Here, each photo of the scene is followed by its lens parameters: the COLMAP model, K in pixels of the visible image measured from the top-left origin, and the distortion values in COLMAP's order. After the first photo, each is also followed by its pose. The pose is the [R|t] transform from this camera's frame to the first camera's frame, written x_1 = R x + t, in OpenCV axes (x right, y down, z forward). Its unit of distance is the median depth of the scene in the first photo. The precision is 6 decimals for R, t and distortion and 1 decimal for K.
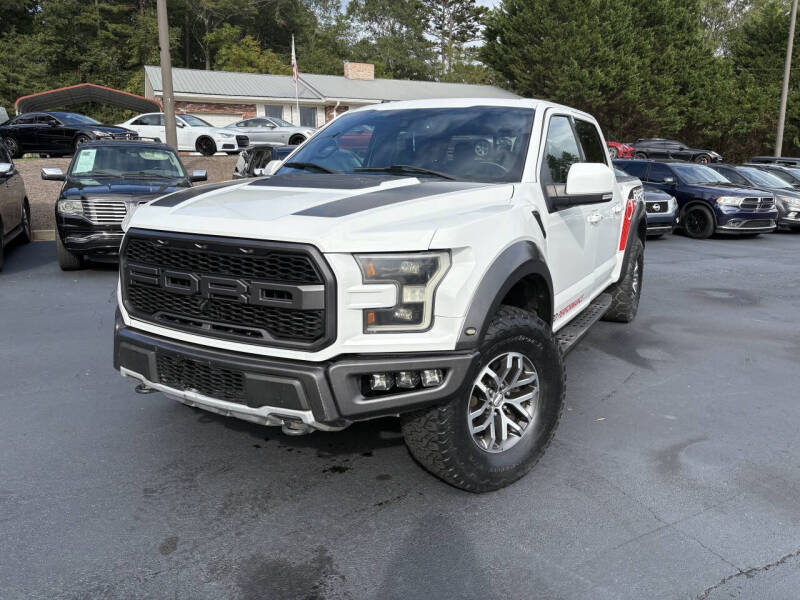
lens RADIAL K [[602.7, 0, 395.4], [0, 602.7, 302.2], [0, 0, 1]] dist [0.058834, -0.061130]
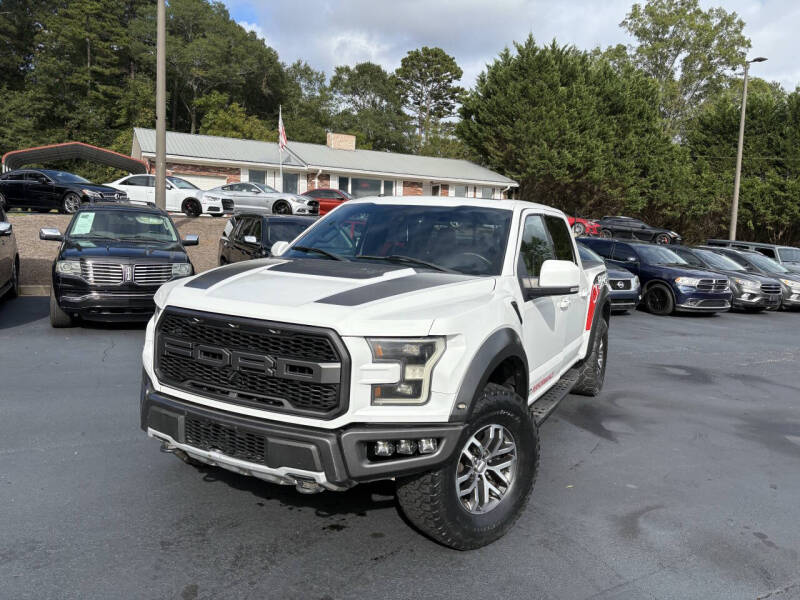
lens RADIAL K [[605.0, 0, 393.4], [0, 605.0, 293.4], [0, 0, 1]] dist [0.035642, -0.028083]
pose [[0.998445, 0.036292, 0.042315, -0.037526], [-0.031193, 0.992820, -0.115483, -0.016682], [-0.046202, 0.113984, 0.992408, -0.111236]]
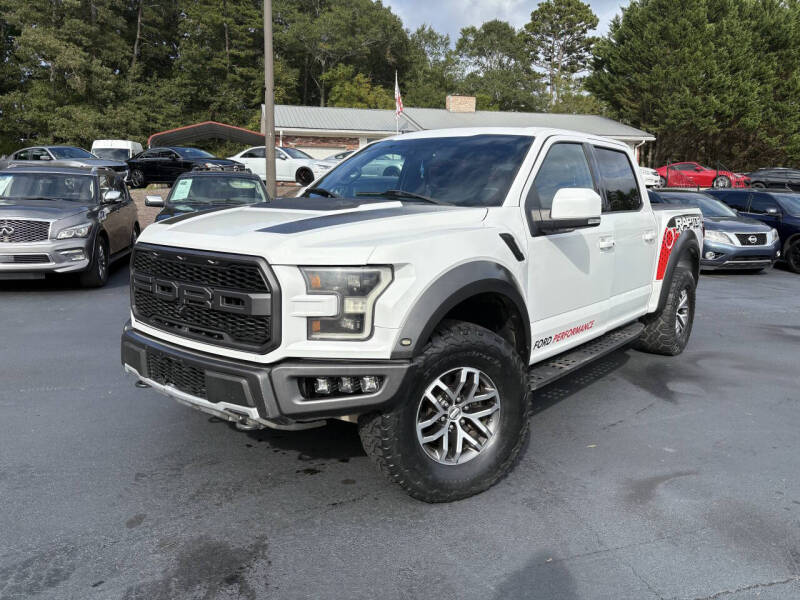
lens RADIAL K [[603.8, 0, 396.9], [0, 603.8, 297.8], [0, 0, 1]] dist [0.048946, -0.048124]
pose [[0.984911, 0.032139, -0.170052, 0.161718], [-0.041478, 0.997803, -0.051656, 0.014547], [0.168019, 0.057930, 0.984080, -0.030822]]
